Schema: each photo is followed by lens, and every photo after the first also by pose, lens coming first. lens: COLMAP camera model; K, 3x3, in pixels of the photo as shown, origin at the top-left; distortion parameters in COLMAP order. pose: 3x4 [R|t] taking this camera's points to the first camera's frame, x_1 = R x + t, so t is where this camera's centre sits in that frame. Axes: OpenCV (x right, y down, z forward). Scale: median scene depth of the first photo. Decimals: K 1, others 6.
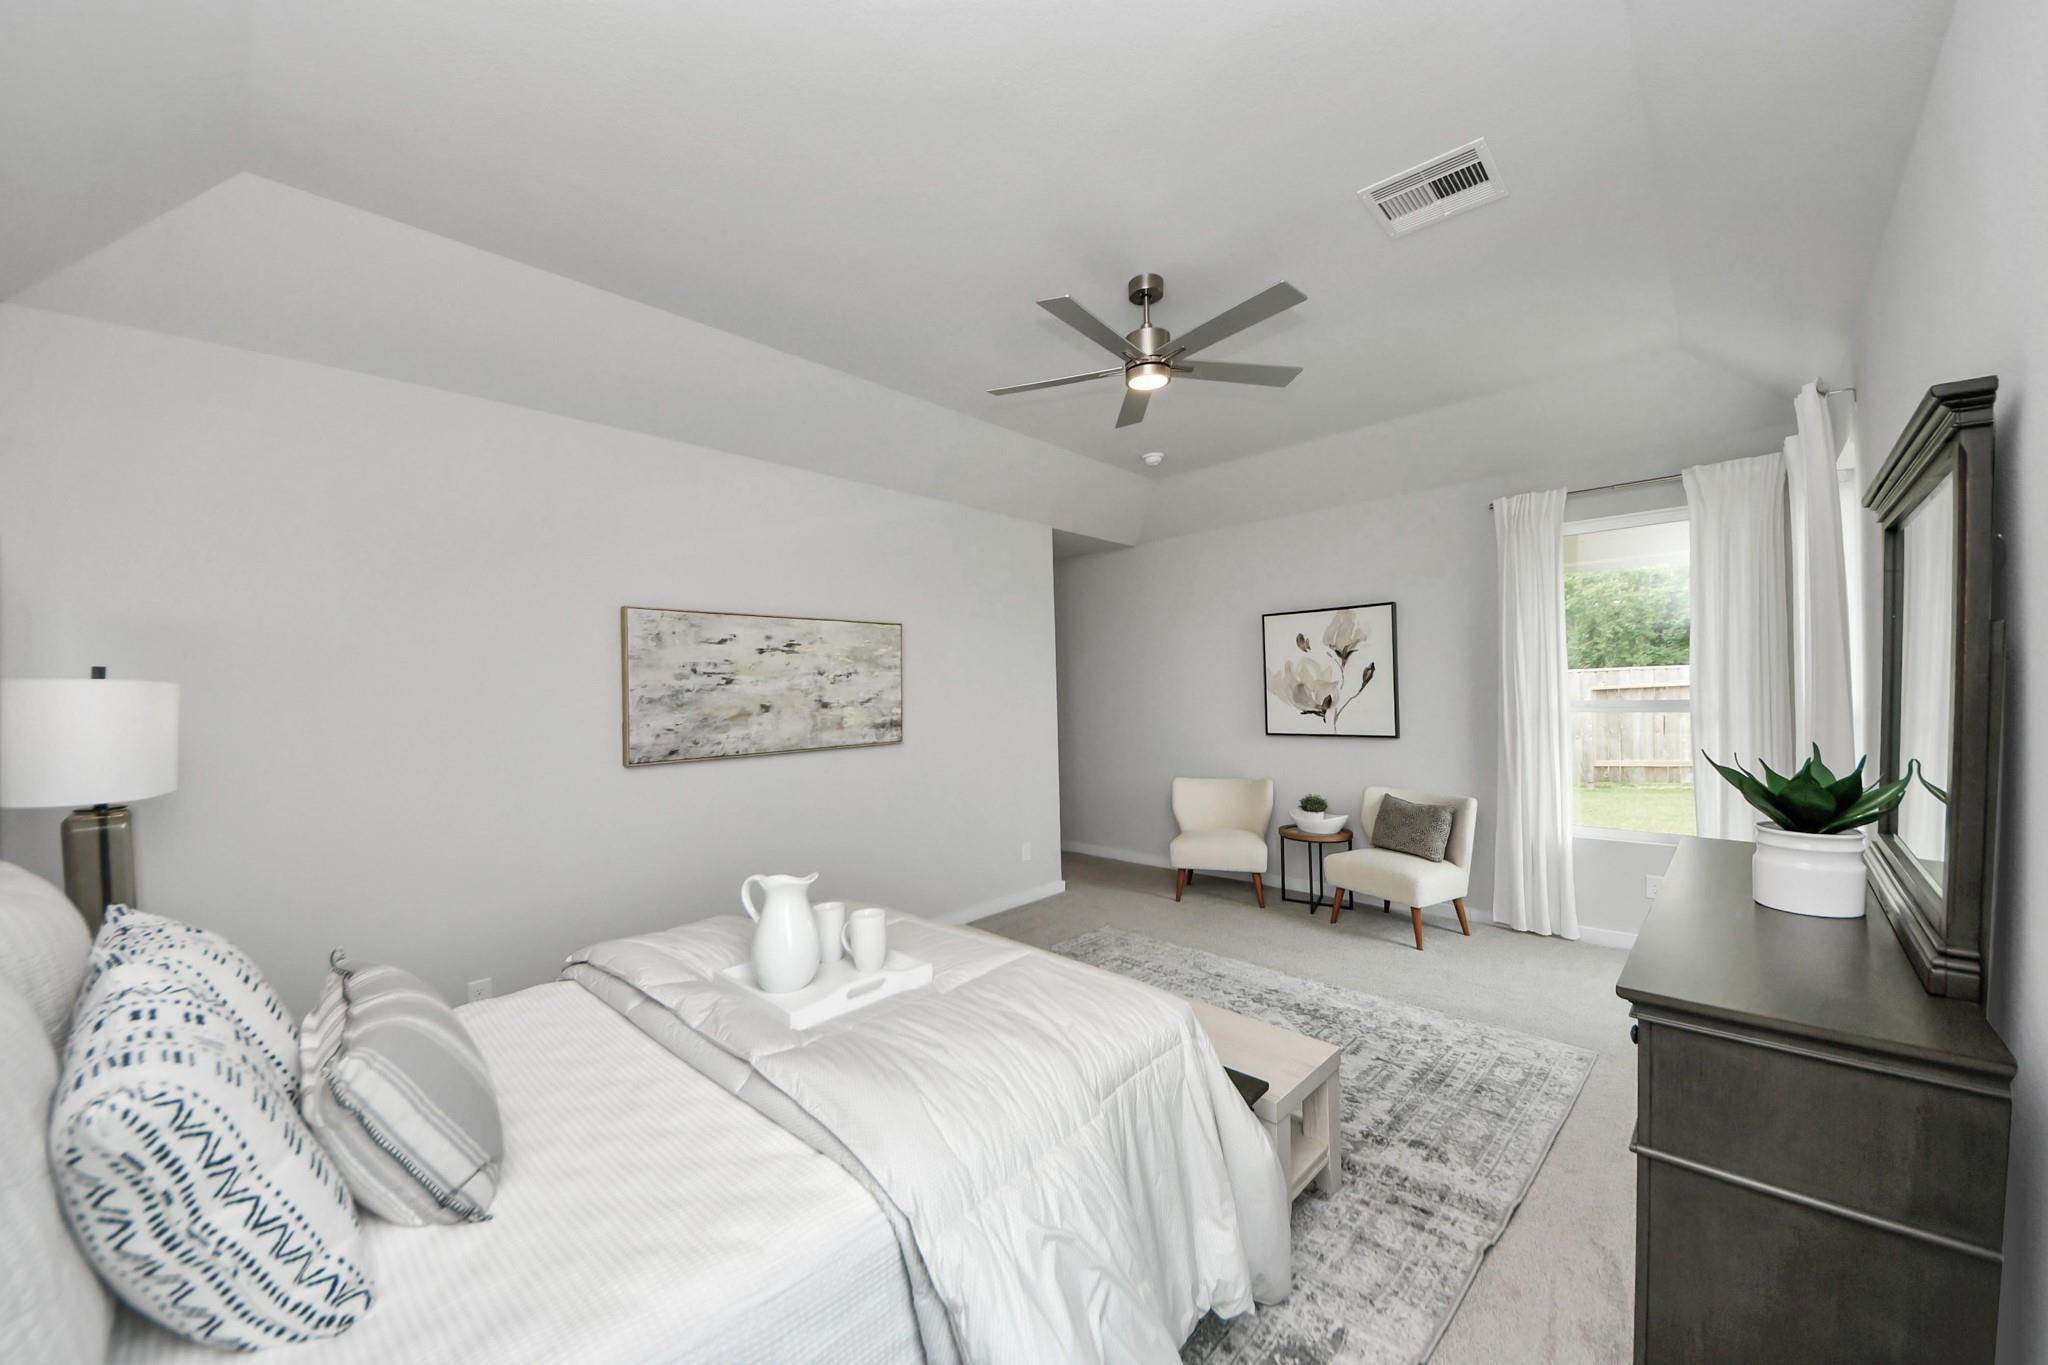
lens RADIAL K [[738.3, 0, 1017.4], [0, 738.3, 684.3], [0, 0, 1]] dist [0.019226, -0.015512]
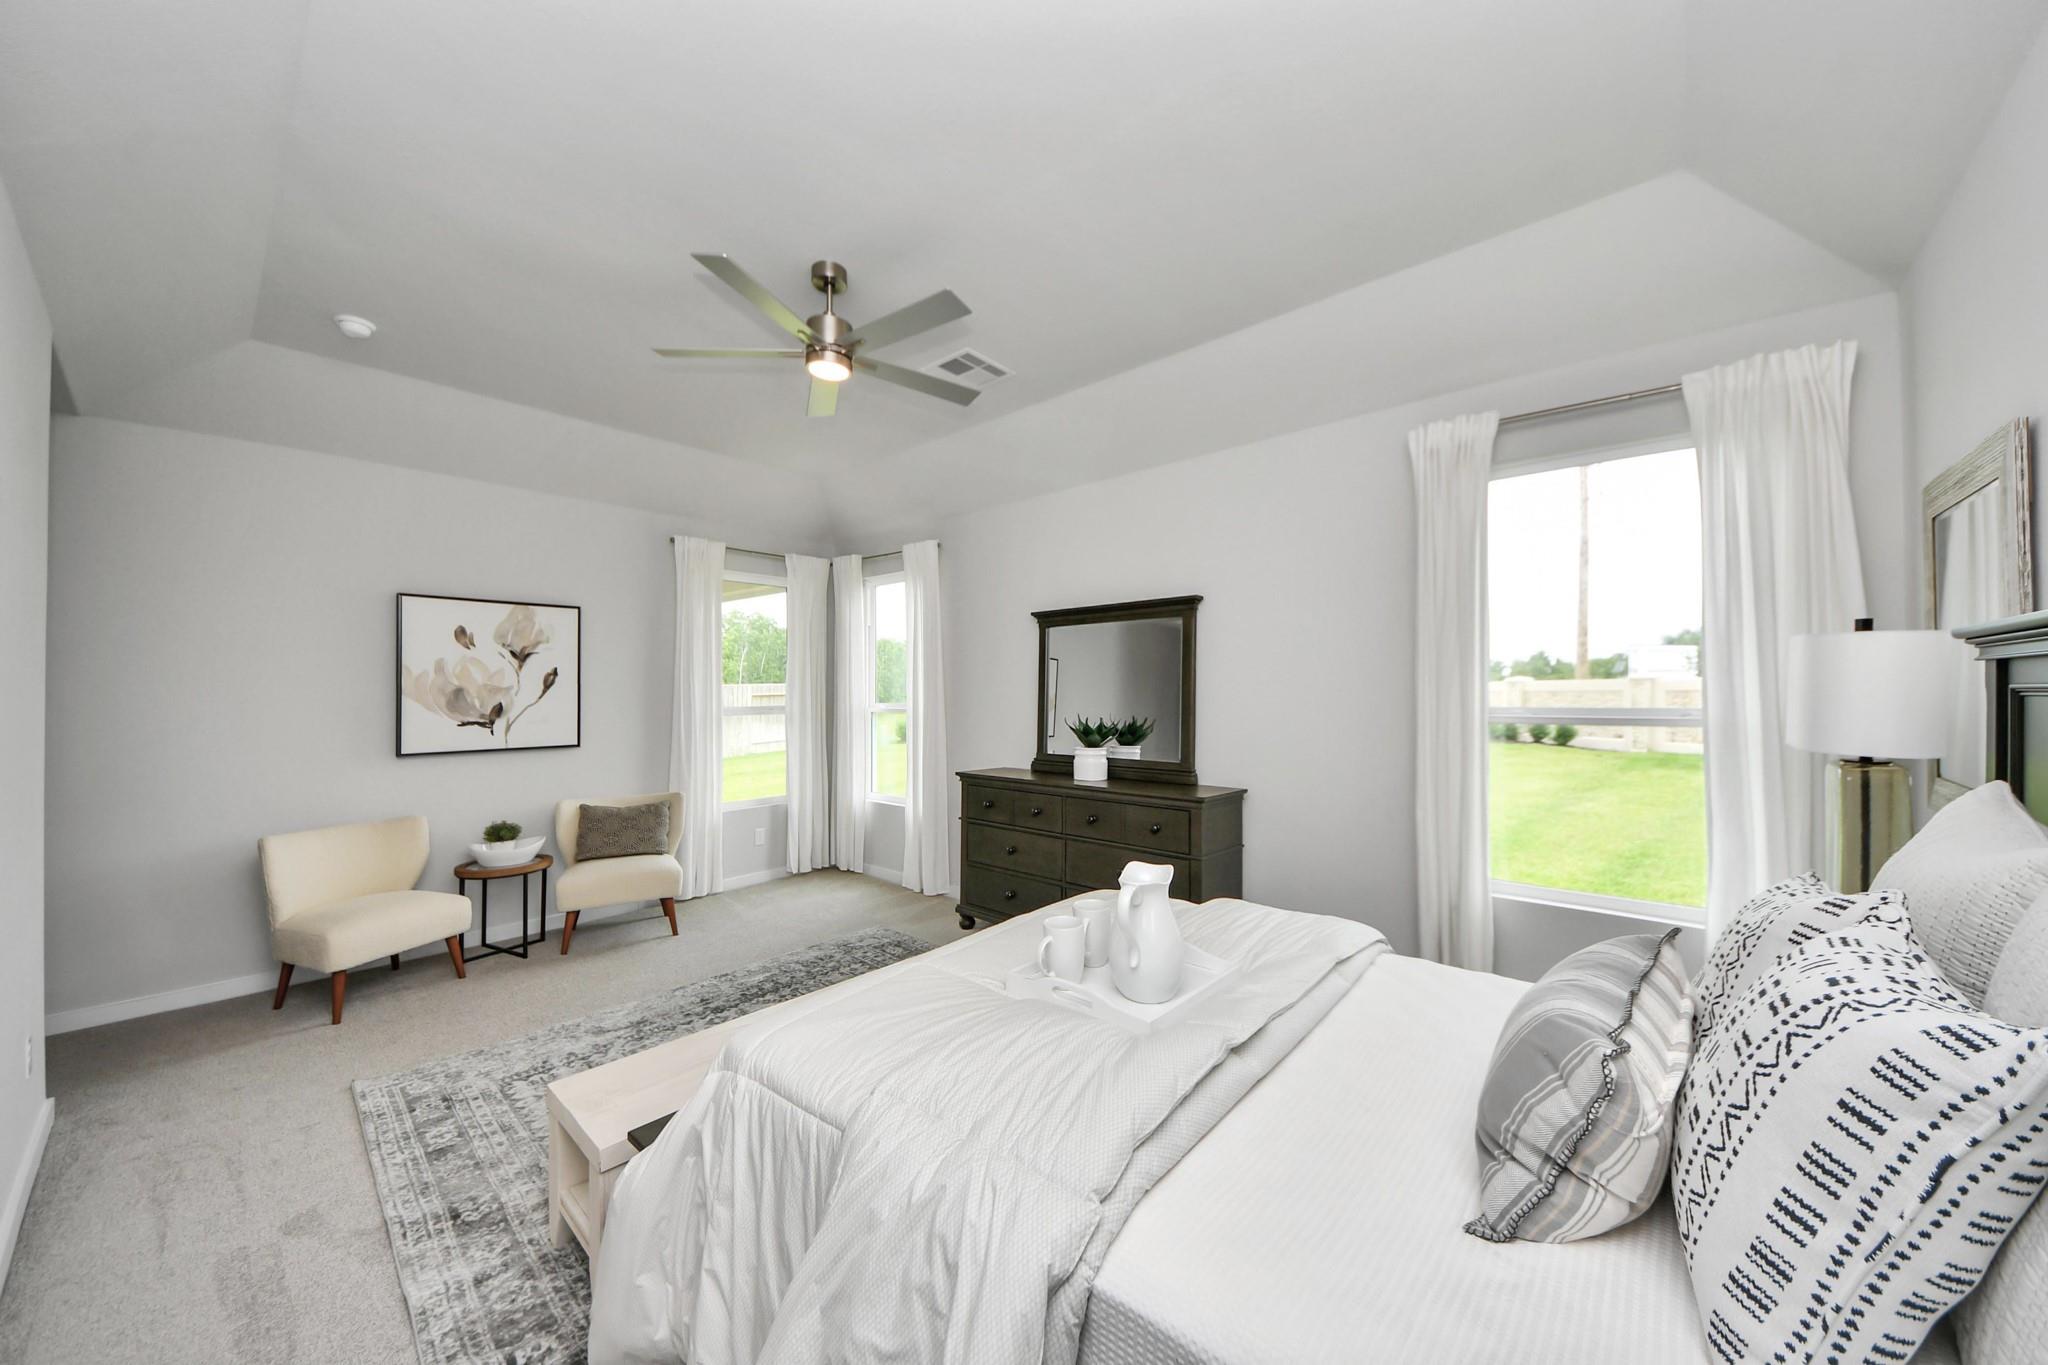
lens RADIAL K [[738.3, 0, 1017.4], [0, 738.3, 684.3], [0, 0, 1]] dist [0.019226, -0.015512]
pose [[-0.062491, 0.039290, 0.997272, -0.482849], [0.000615, 0.999226, -0.039328, 0.028640], [-0.998045, -0.001844, -0.062467, 0.476658]]
